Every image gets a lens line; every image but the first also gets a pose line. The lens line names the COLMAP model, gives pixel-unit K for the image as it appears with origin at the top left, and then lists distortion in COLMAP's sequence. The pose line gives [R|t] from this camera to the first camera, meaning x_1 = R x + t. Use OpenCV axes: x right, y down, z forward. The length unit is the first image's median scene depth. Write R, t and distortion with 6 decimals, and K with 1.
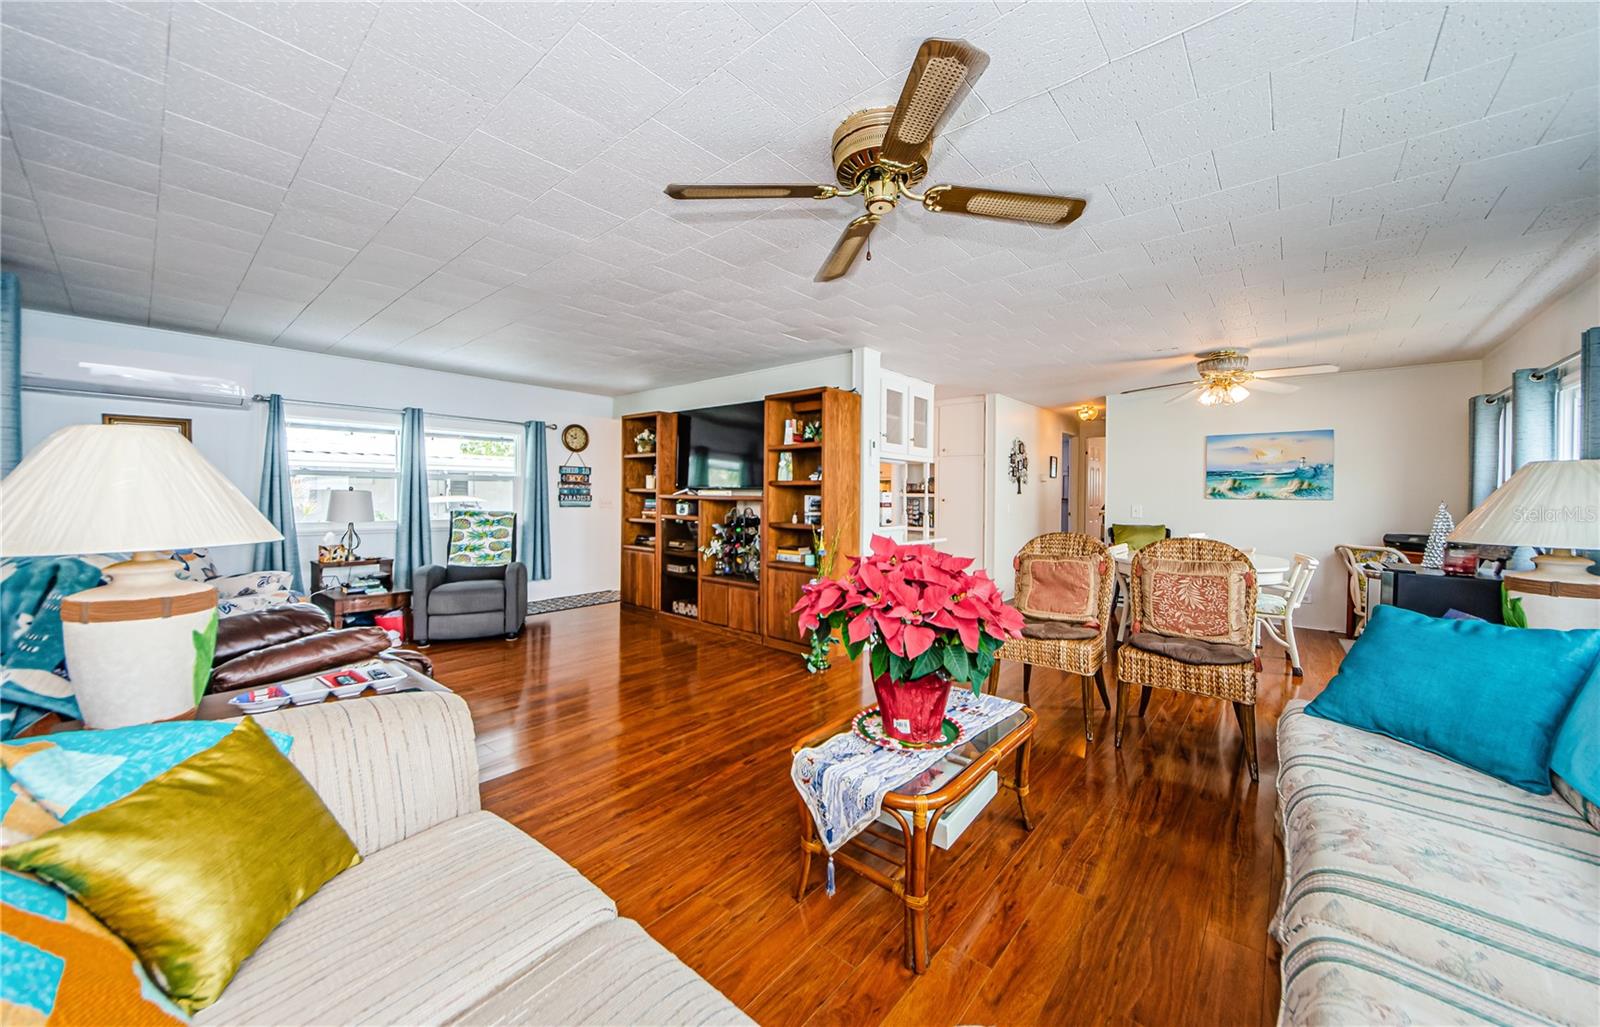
lens RADIAL K [[559.4, 0, 807.3], [0, 559.4, 502.4], [0, 0, 1]] dist [0.016235, -0.000076]
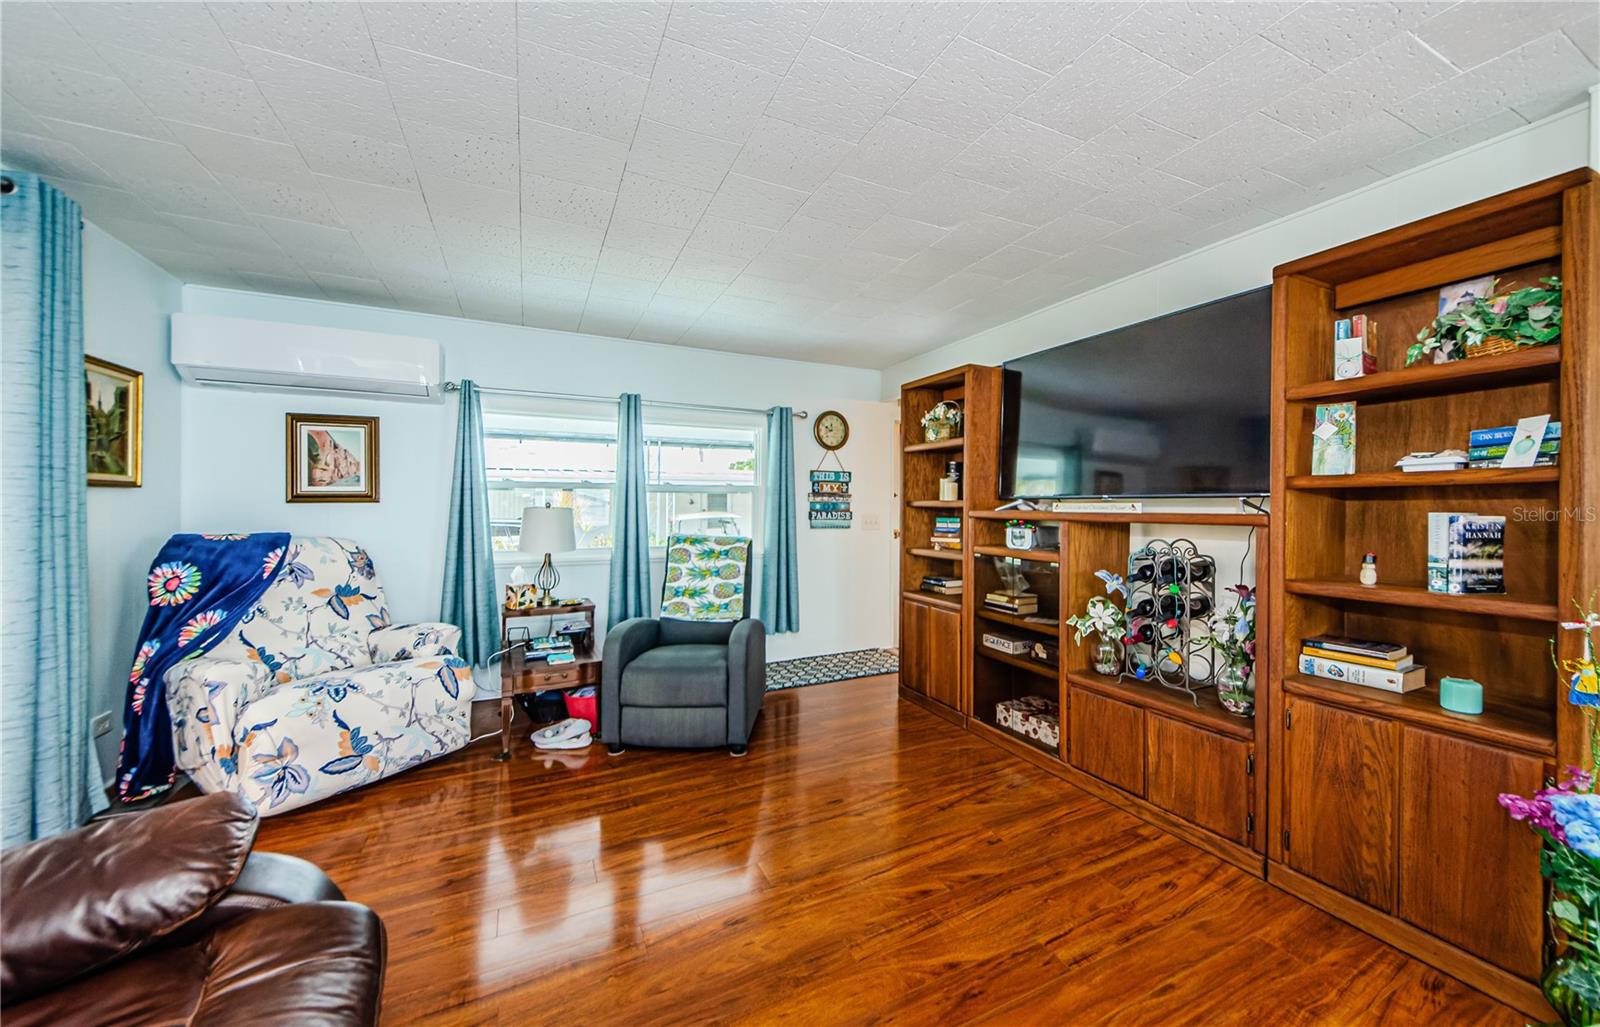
lens RADIAL K [[590.2, 0, 806.9], [0, 590.2, 497.9], [0, 0, 1]] dist [-0.000536, -0.000304]
pose [[0.912153, -0.013860, -0.409616, -0.170582], [0.000738, 0.999482, -0.032176, -0.007975], [0.409849, 0.029047, 0.911691, 0.387505]]
